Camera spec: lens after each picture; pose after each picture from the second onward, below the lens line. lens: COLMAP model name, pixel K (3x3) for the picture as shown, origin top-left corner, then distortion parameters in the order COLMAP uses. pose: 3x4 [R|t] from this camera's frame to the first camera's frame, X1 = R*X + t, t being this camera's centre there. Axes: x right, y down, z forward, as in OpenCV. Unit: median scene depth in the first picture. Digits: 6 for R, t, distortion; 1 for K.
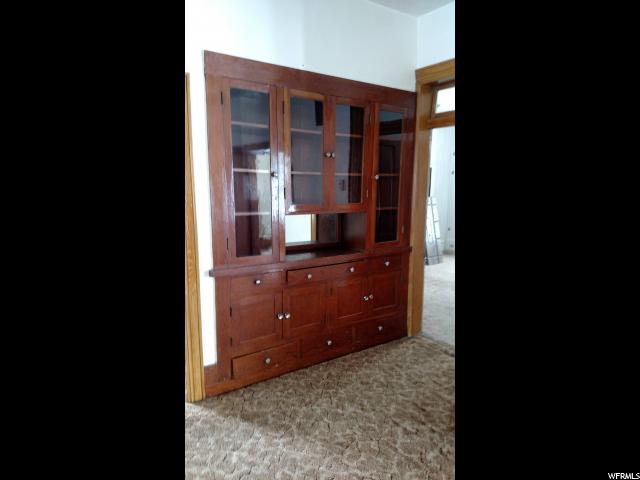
lens RADIAL K [[382.0, 0, 318.6], [0, 382.0, 243.8], [0, 0, 1]] dist [0.066302, 0.000196]
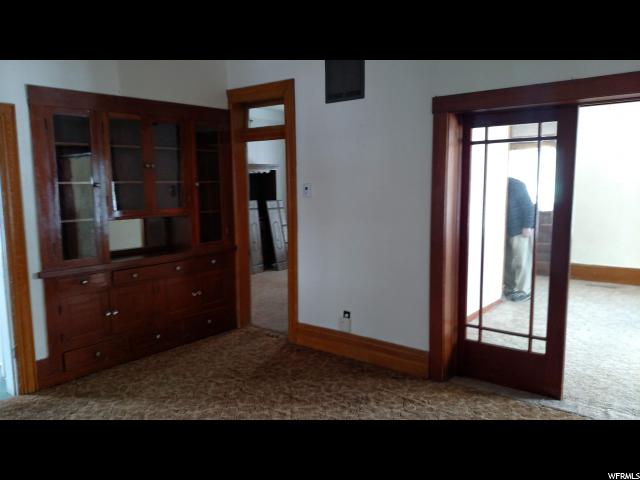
lens RADIAL K [[515.8, 0, 325.9], [0, 515.8, 227.7], [0, 0, 1]] dist [0.013585, -0.045658]
pose [[0.955706, -0.052009, 0.289692, 0.081745], [0.071994, 0.995673, -0.058753, 0.079020], [-0.285383, 0.077007, 0.955315, -0.621124]]
